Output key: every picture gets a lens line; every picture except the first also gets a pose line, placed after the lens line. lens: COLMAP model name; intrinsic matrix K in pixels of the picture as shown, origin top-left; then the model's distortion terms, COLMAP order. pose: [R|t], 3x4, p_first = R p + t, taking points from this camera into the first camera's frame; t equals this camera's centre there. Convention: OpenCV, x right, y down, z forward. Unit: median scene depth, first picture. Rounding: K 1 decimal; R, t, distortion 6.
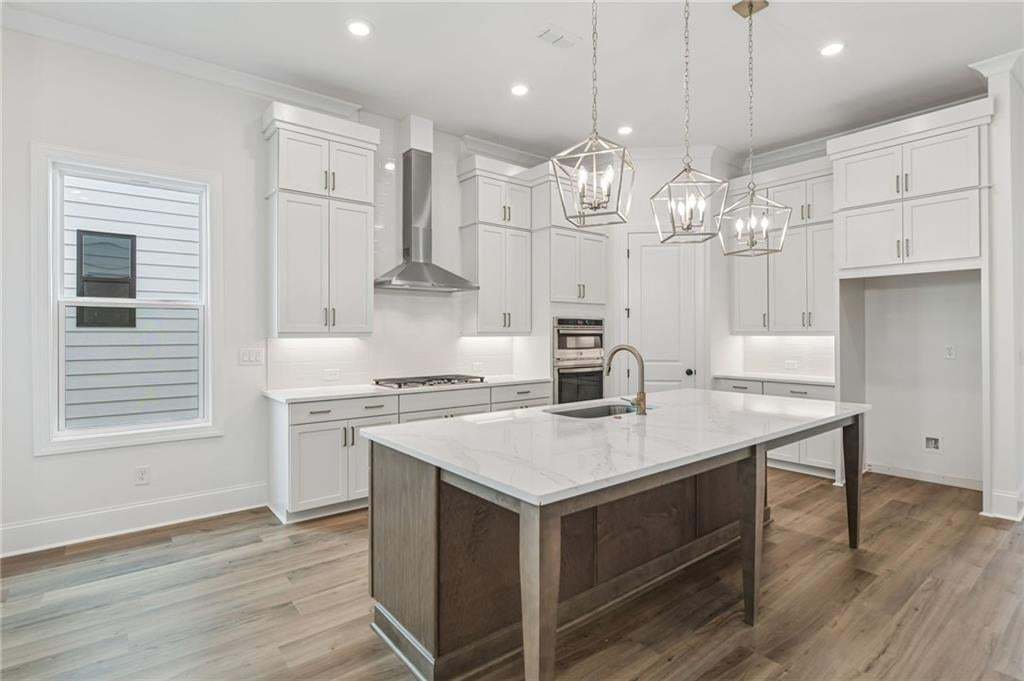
lens RADIAL K [[507.0, 0, 505.2], [0, 507.0, 332.8], [0, 0, 1]] dist [-0.005049, -0.001051]
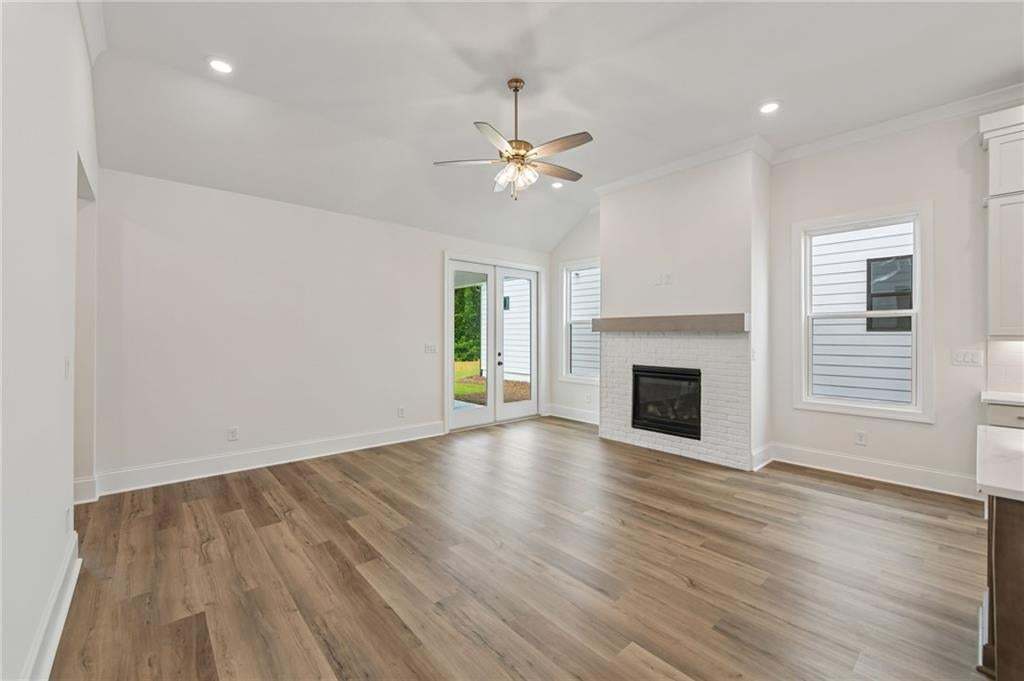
lens RADIAL K [[414.3, 0, 510.6], [0, 414.3, 336.2], [0, 0, 1]] dist [-0.000352, -0.002002]
pose [[0.053543, 0.003283, -0.998560, 0.283022], [-0.001281, 0.999994, 0.003220, -0.000249], [0.998565, 0.001106, 0.053547, -0.018522]]
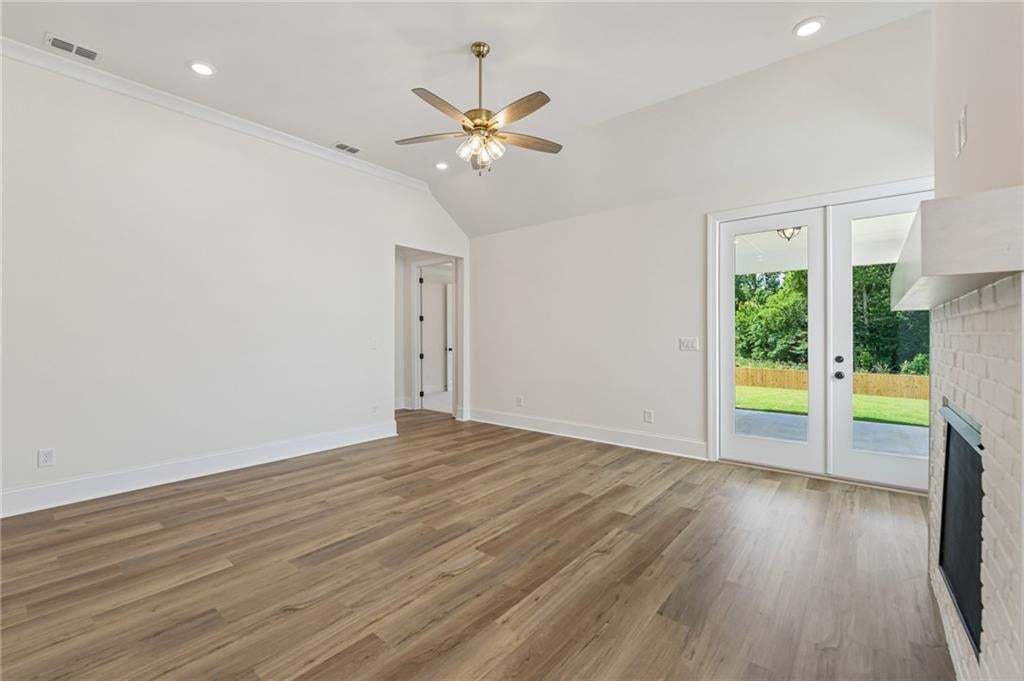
lens RADIAL K [[437.5, 0, 508.3], [0, 437.5, 334.0], [0, 0, 1]] dist [-0.011778, 0.001129]
pose [[-0.978695, 0.000764, -0.205316, -0.320315], [0.002024, 0.999980, -0.005928, 0.020302], [0.205307, -0.006217, -0.978678, 0.697270]]
